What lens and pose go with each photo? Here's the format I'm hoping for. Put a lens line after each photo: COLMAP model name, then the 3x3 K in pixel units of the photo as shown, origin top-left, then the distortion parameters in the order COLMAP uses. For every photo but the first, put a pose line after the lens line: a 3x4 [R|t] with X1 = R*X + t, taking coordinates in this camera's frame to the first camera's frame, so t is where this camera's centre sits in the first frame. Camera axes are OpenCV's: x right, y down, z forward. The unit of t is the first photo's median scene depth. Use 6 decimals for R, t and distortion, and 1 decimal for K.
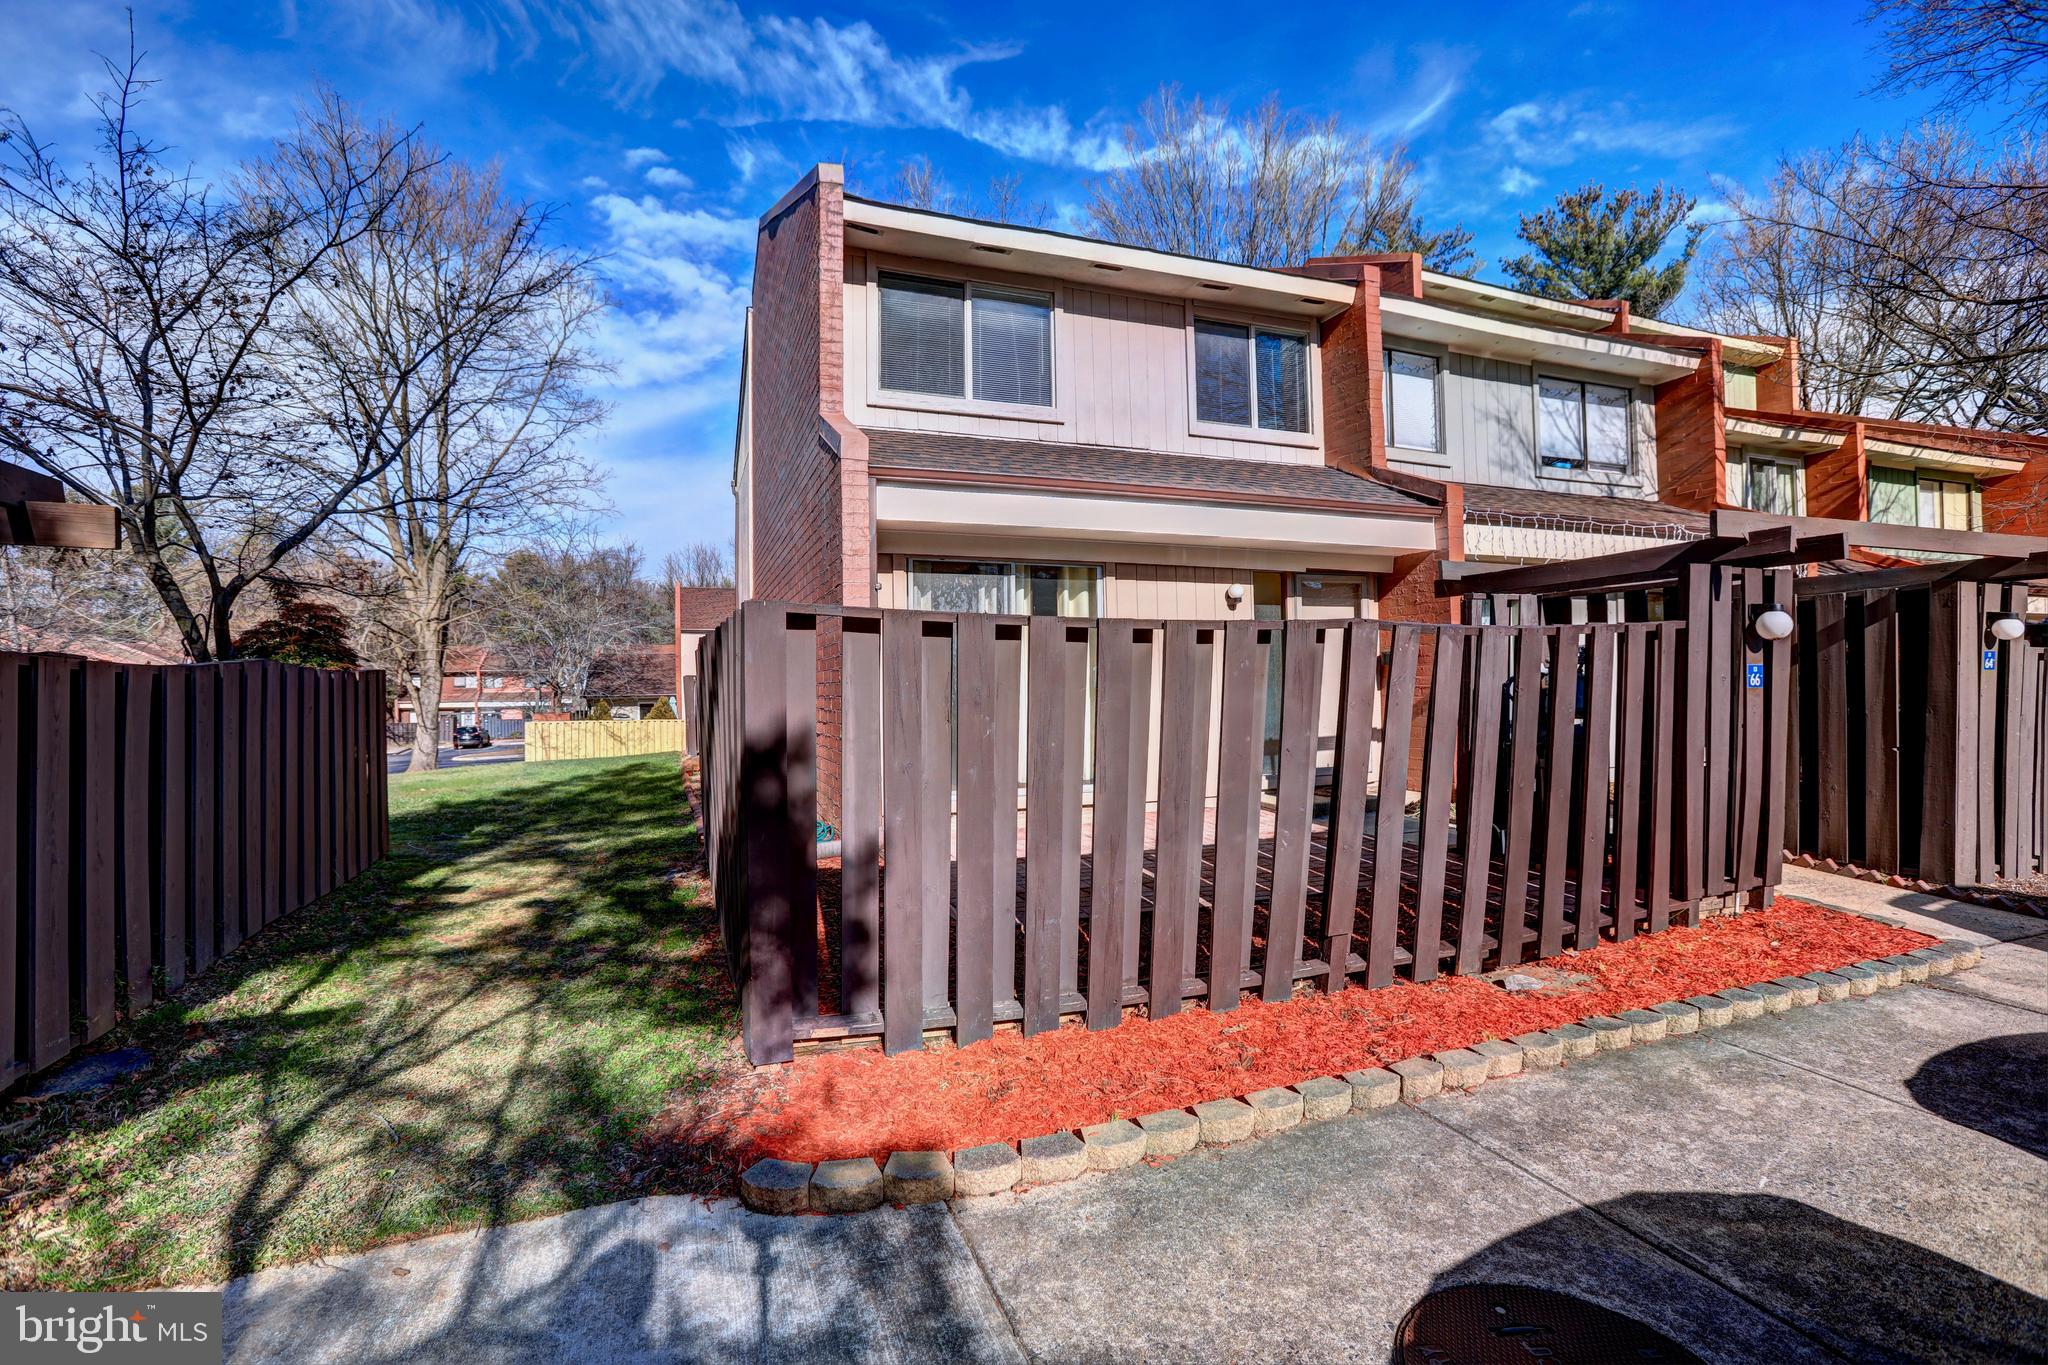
lens RADIAL K [[924.0, 0, 1027.1], [0, 924.0, 678.8], [0, 0, 1]] dist [-0.080084, 0.033198]
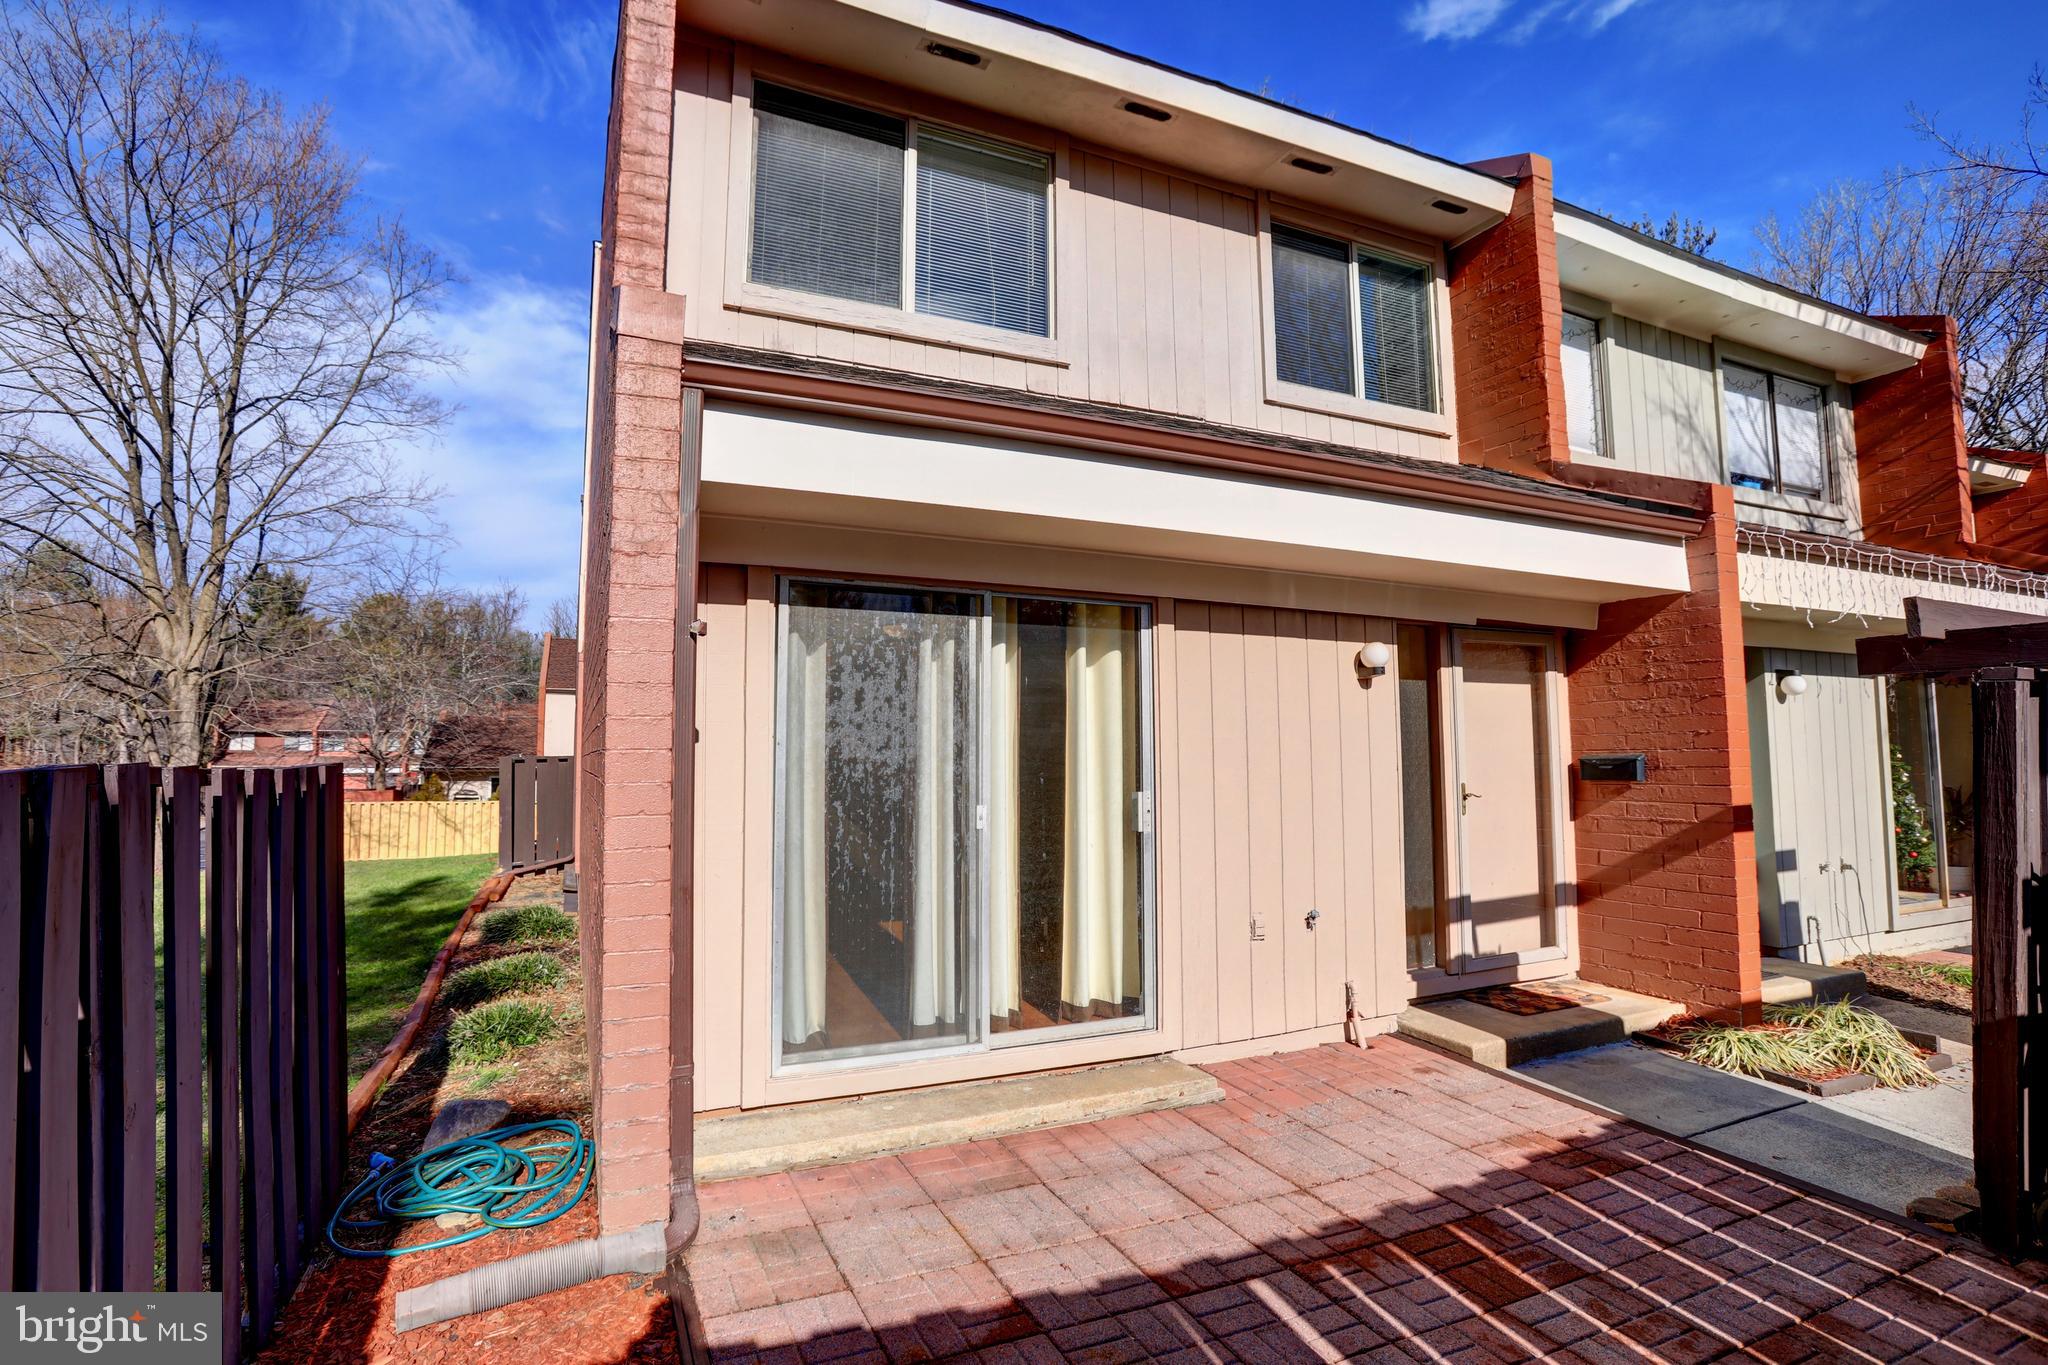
lens RADIAL K [[995.9, 0, 1029.0], [0, 995.9, 679.3], [0, 0, 1]] dist [-0.082504, 0.037974]
pose [[0.997354, 0.018511, 0.070307, -0.024071], [-0.013675, 0.997548, -0.068642, -0.030726], [-0.071405, 0.067499, 0.995161, 0.352346]]
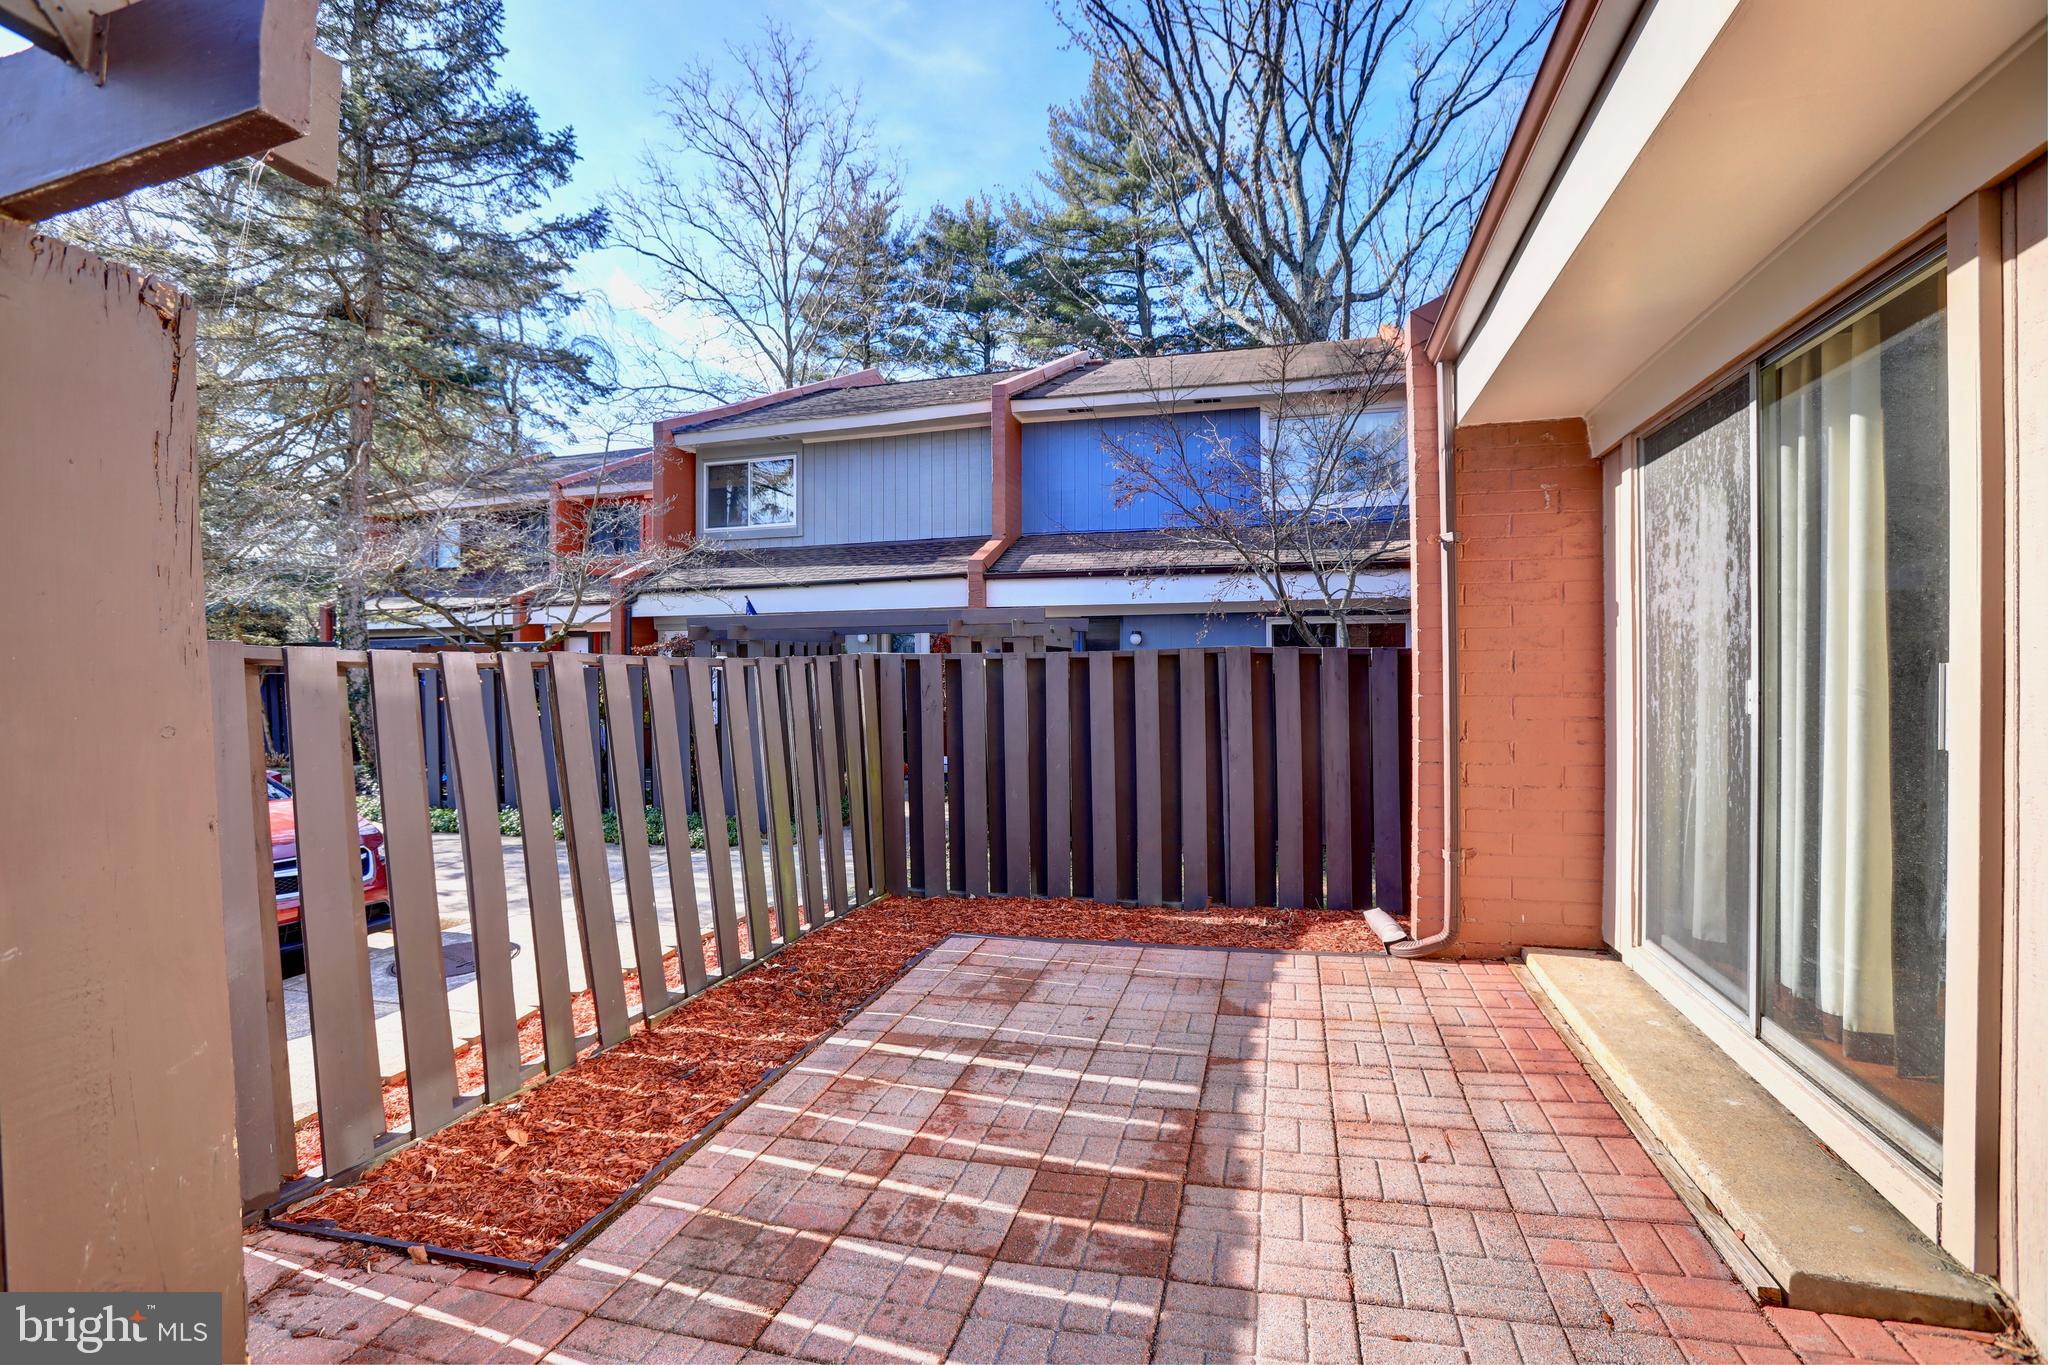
lens RADIAL K [[924.0, 0, 1027.1], [0, 924.0, 678.8], [0, 0, 1]] dist [-0.080084, 0.033198]
pose [[-0.598819, 0.021914, -0.800585, 0.326279], [0.022100, 0.999697, 0.010835, -0.014240], [0.800580, -0.011205, -0.599122, 0.768763]]
